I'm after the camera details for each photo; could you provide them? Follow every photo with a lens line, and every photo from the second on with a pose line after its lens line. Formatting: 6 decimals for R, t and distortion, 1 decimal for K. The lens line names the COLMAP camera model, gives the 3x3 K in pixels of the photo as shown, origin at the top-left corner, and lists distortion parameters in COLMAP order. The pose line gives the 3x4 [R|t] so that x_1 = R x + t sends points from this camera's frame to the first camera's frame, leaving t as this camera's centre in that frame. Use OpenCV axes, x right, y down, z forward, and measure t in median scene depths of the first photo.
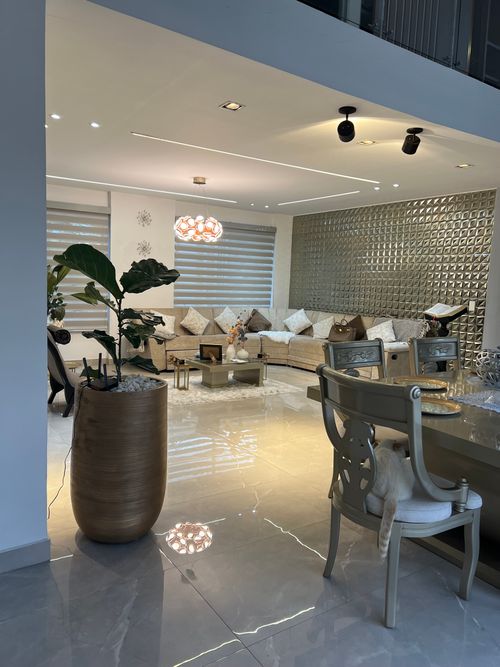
lens RADIAL K [[503.5, 0, 244.9], [0, 503.5, 331.3], [0, 0, 1]] dist [0.065530, -0.075105]
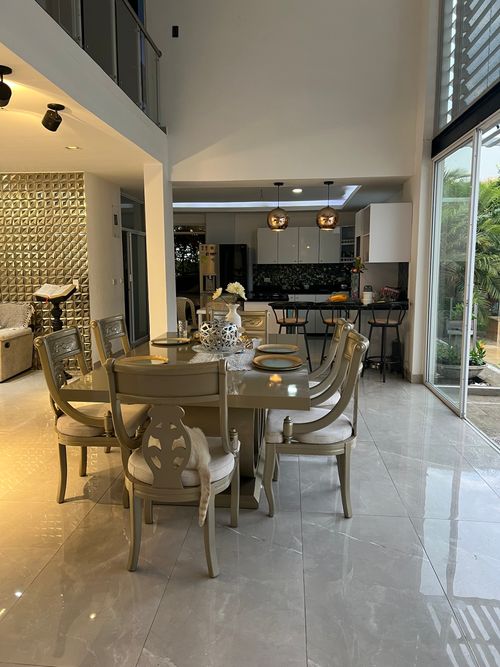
lens RADIAL K [[499.8, 0, 250.0], [0, 499.8, 333.5], [0, 0, 1]] dist [-0.000560, -0.000534]
pose [[0.616968, -0.151255, 0.772316, -0.143800], [0.111911, 0.988246, 0.104143, -0.017009], [-0.778990, 0.022178, 0.626644, 0.080829]]
